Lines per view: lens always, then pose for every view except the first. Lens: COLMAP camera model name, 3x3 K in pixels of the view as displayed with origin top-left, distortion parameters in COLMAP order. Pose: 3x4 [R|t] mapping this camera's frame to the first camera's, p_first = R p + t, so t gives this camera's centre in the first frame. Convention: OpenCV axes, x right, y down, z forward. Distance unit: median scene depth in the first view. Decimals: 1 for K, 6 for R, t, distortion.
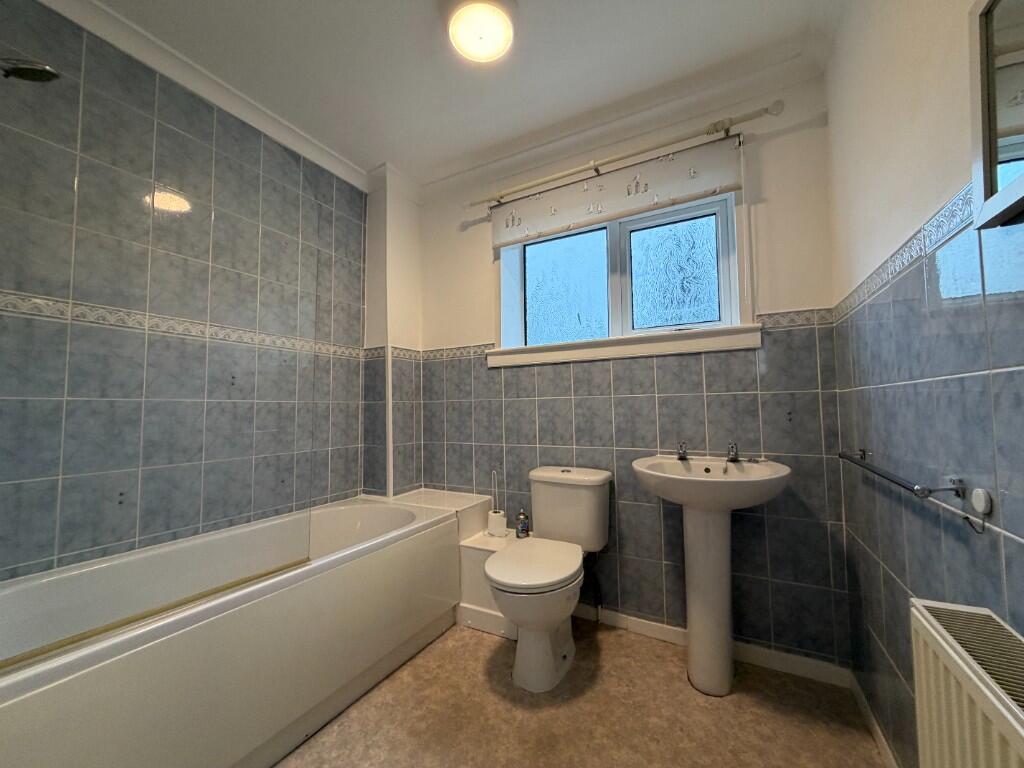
lens RADIAL K [[406.3, 0, 512.7], [0, 406.3, 385.9], [0, 0, 1]] dist [-0.001424, 0.000038]
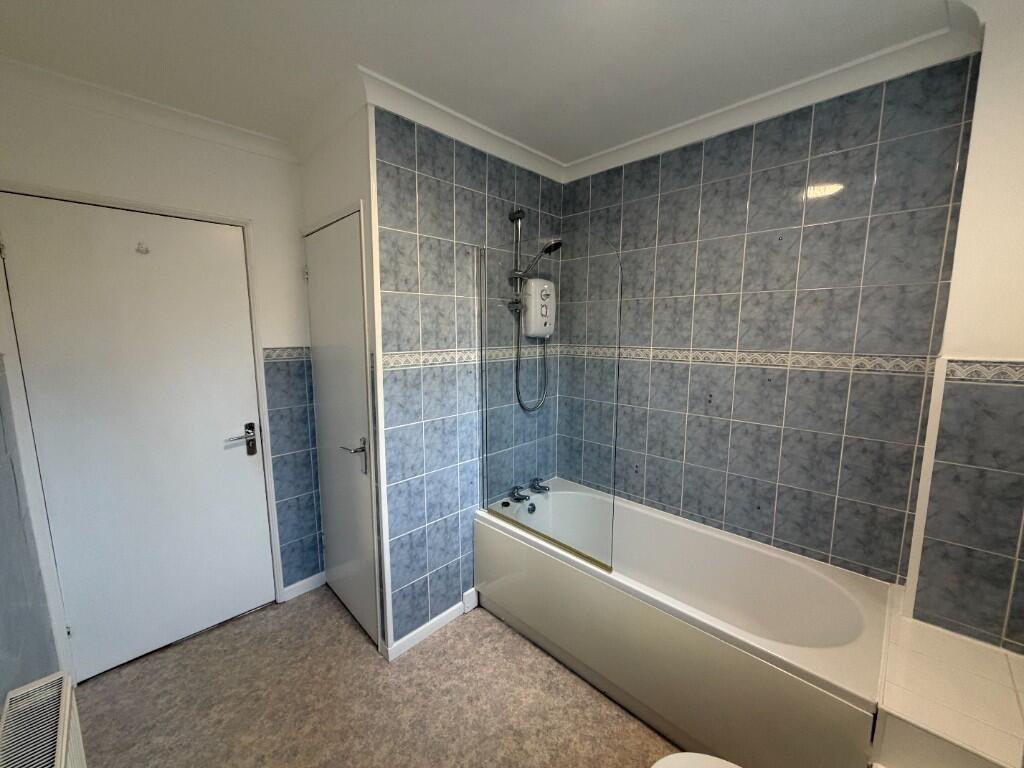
lens RADIAL K [[406.3, 0, 512.7], [0, 406.3, 385.9], [0, 0, 1]] dist [-0.001424, 0.000038]
pose [[-0.288471, 0.139885, -0.947215, 0.515699], [0.056079, 0.990041, 0.129131, -0.227394], [0.955845, -0.015869, -0.293443, 0.845901]]
